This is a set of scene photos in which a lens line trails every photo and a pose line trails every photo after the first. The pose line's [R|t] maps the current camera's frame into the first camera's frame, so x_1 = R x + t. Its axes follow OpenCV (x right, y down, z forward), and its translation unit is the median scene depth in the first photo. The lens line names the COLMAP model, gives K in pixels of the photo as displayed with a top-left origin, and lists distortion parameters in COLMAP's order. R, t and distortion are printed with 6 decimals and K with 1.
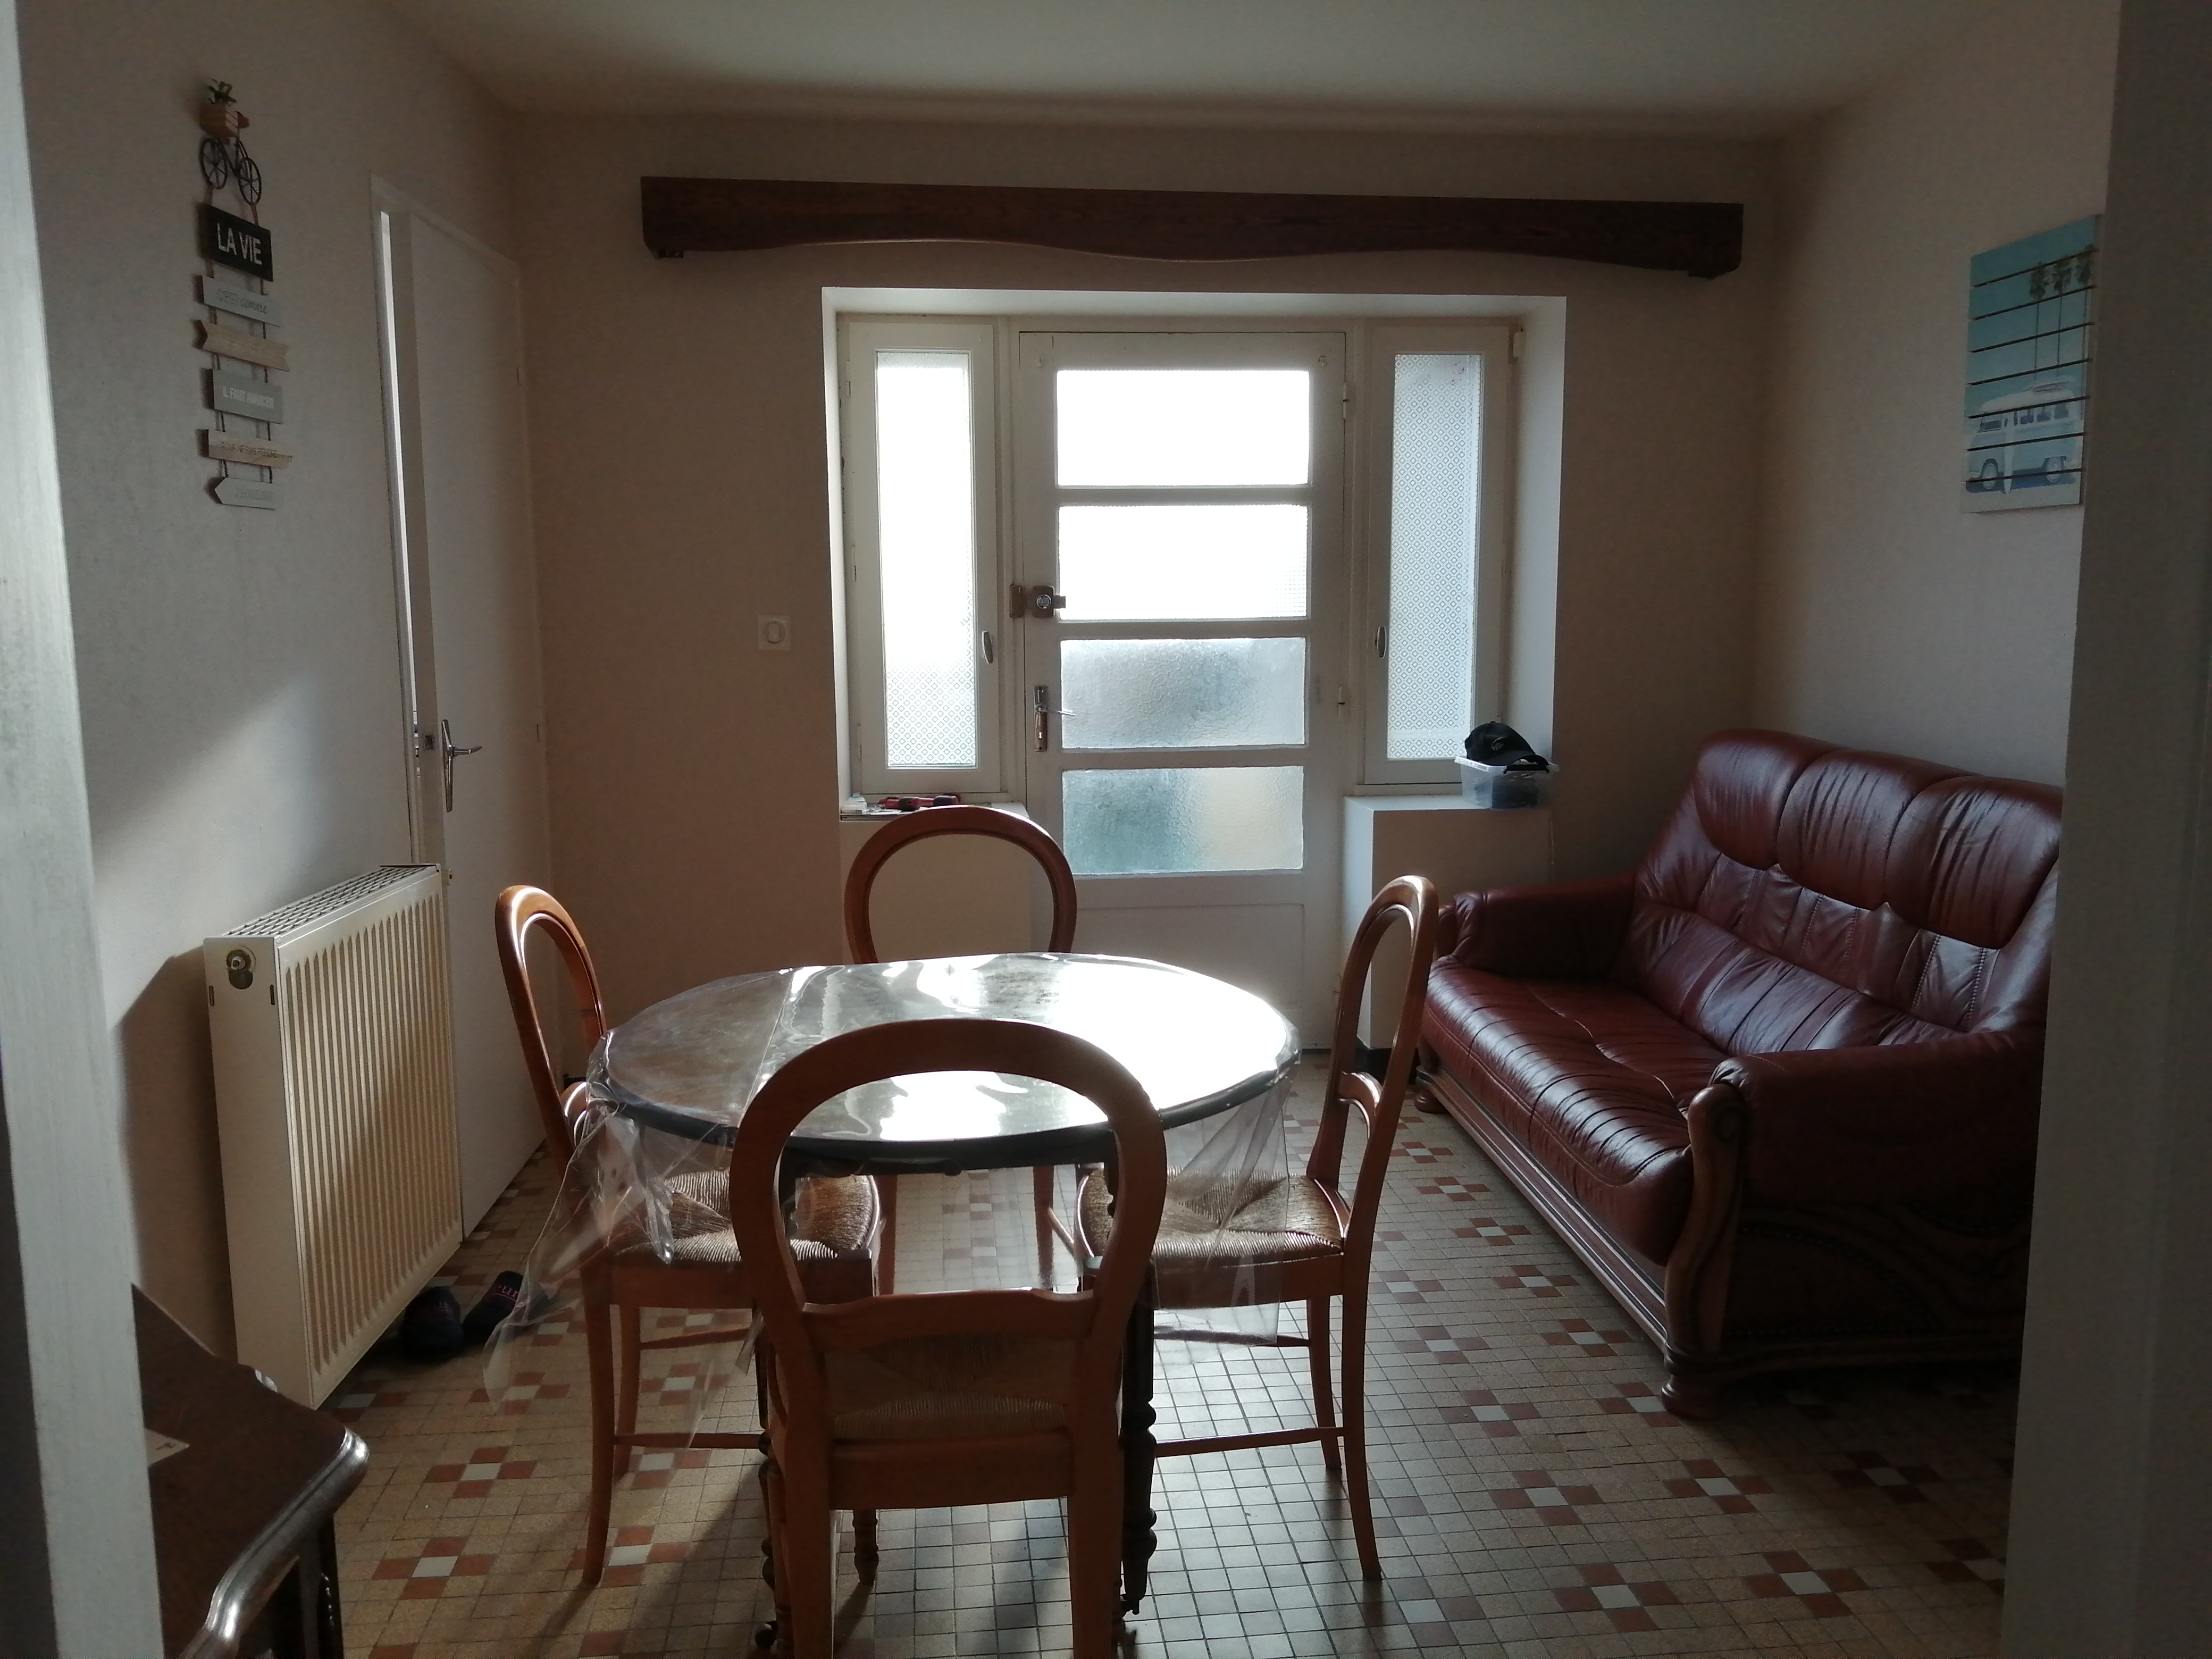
lens RADIAL K [[1712.1, 0, 1106.0], [0, 1712.1, 829.5], [0, 0, 1]] dist [-0.003648, -0.002653]
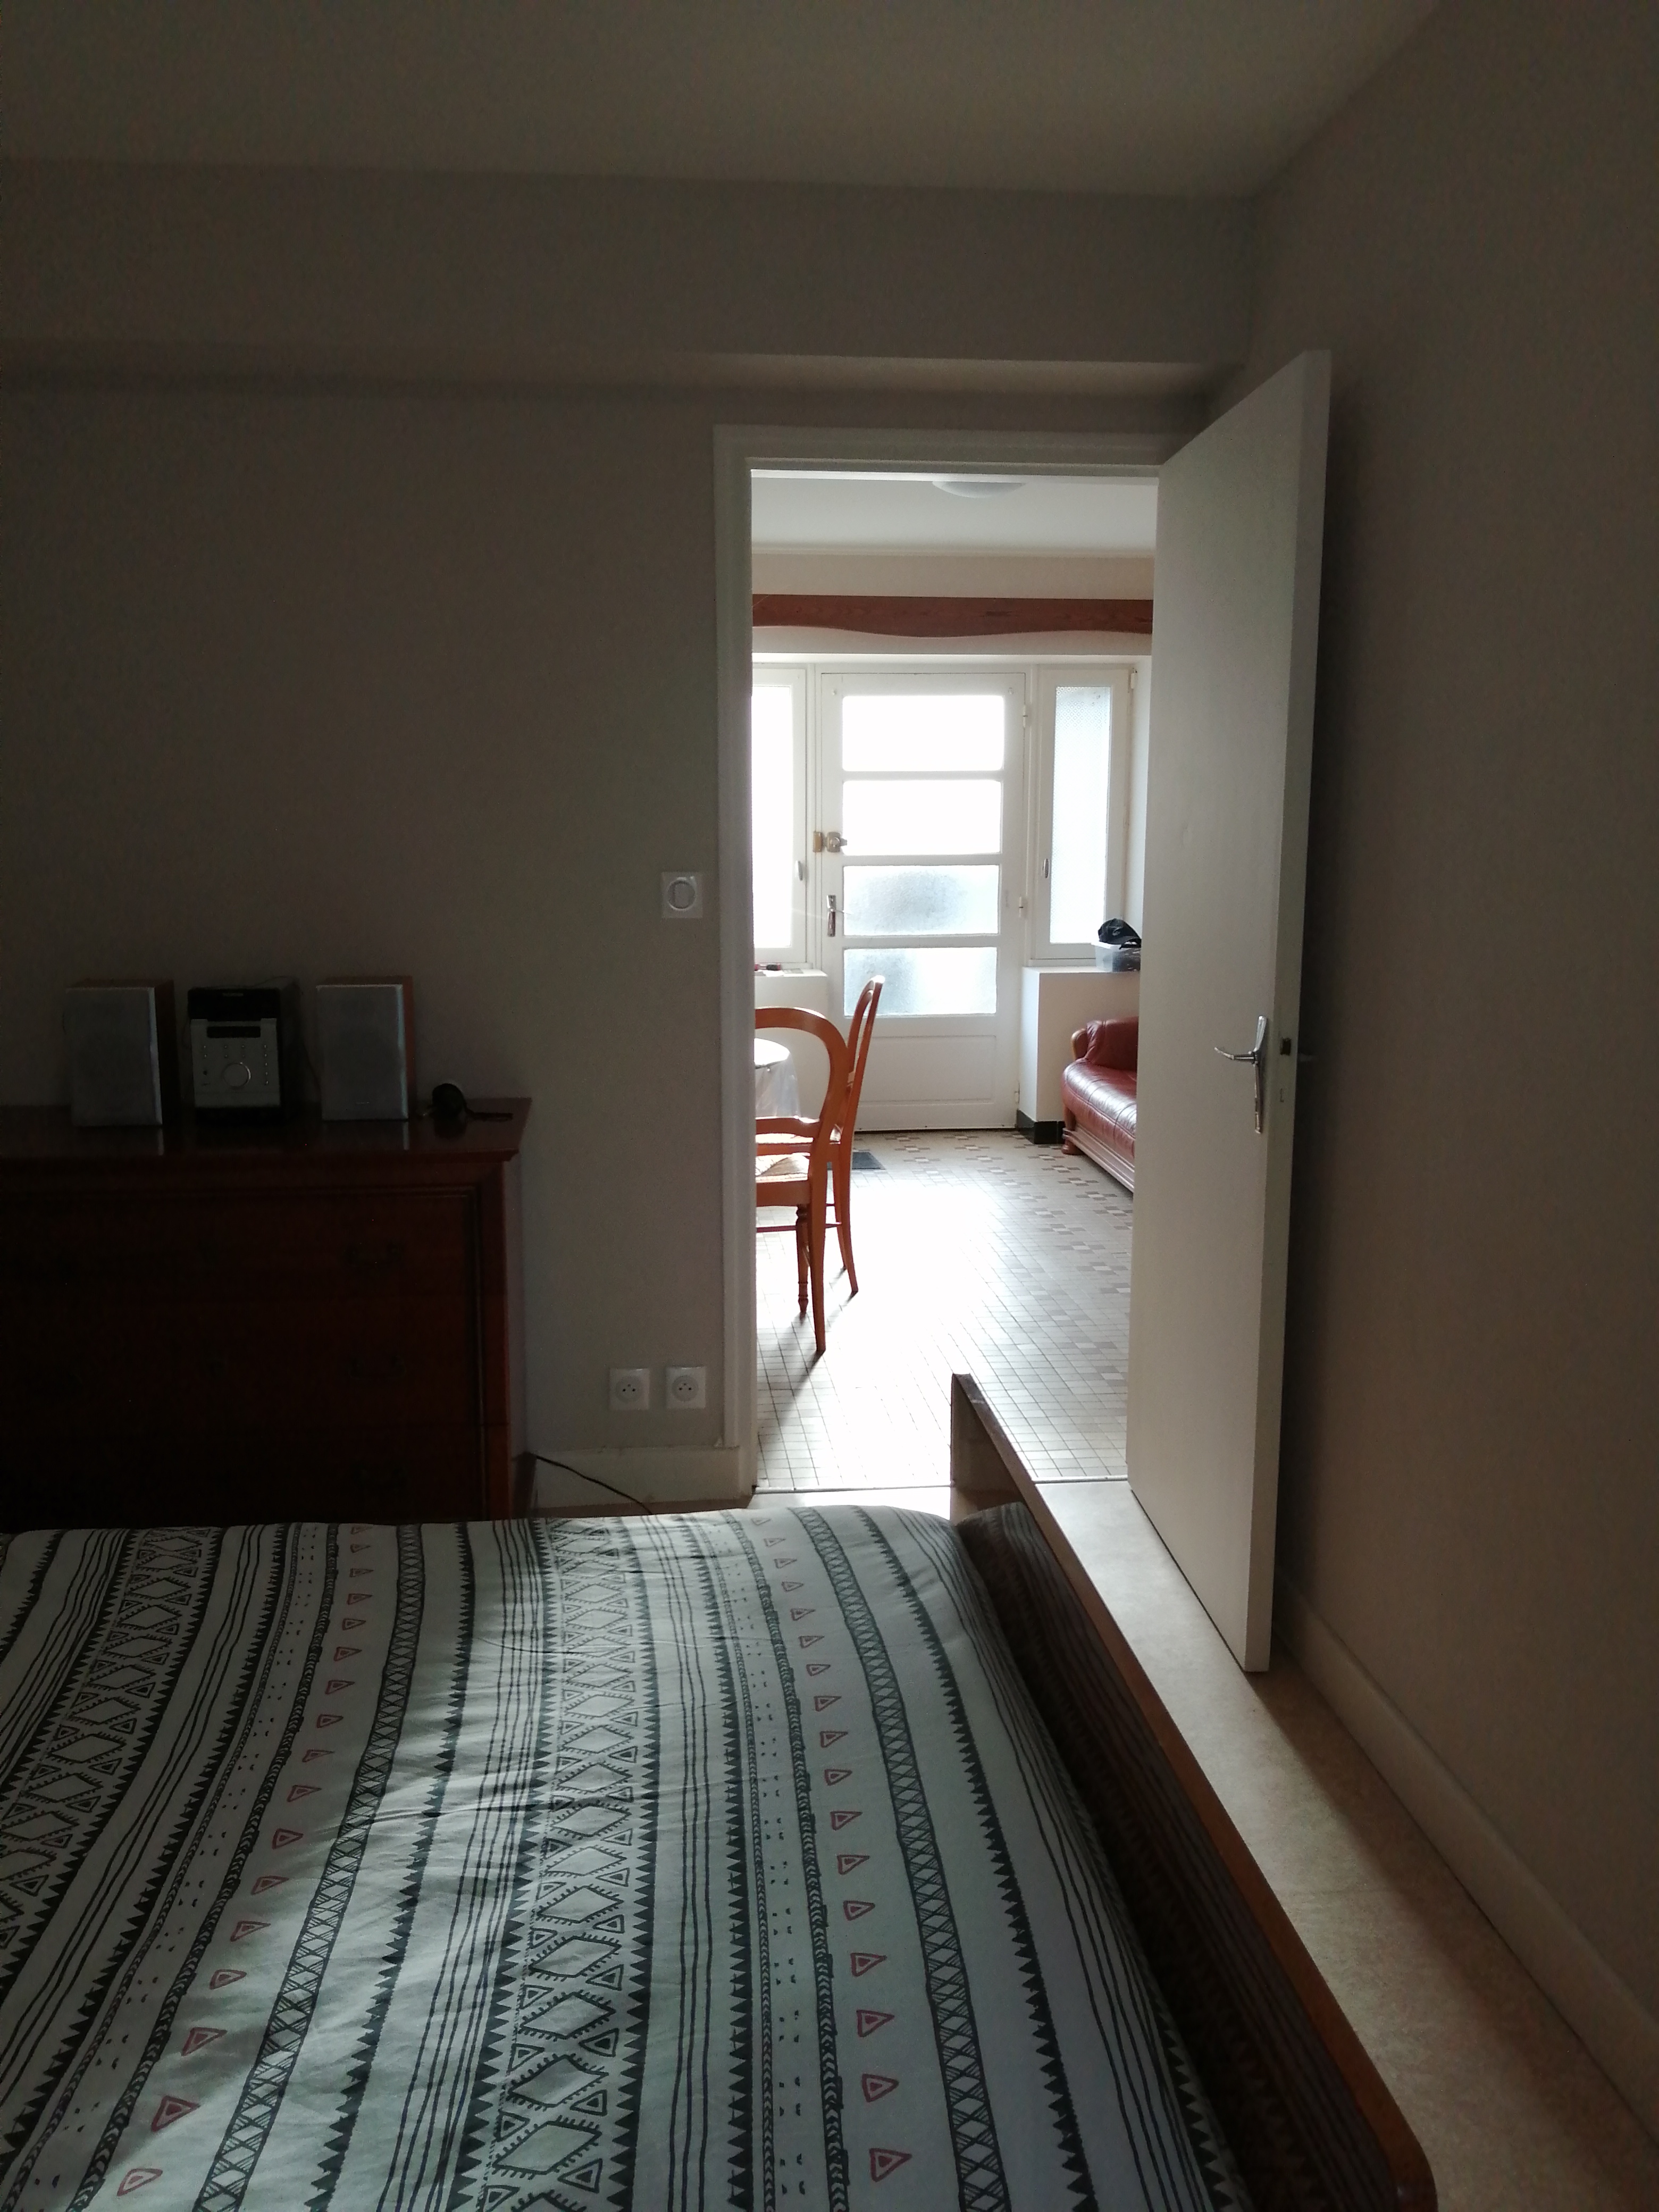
lens RADIAL K [[1712.1, 0, 829.5], [0, 1712.1, 1106.0], [0, 0, 1]] dist [-0.003648, -0.002653]
pose [[0.999959, 0.003176, 0.008501, -0.054212], [-0.003425, 0.999559, 0.029497, 0.065661], [-0.008403, -0.029525, 0.999529, -0.603569]]
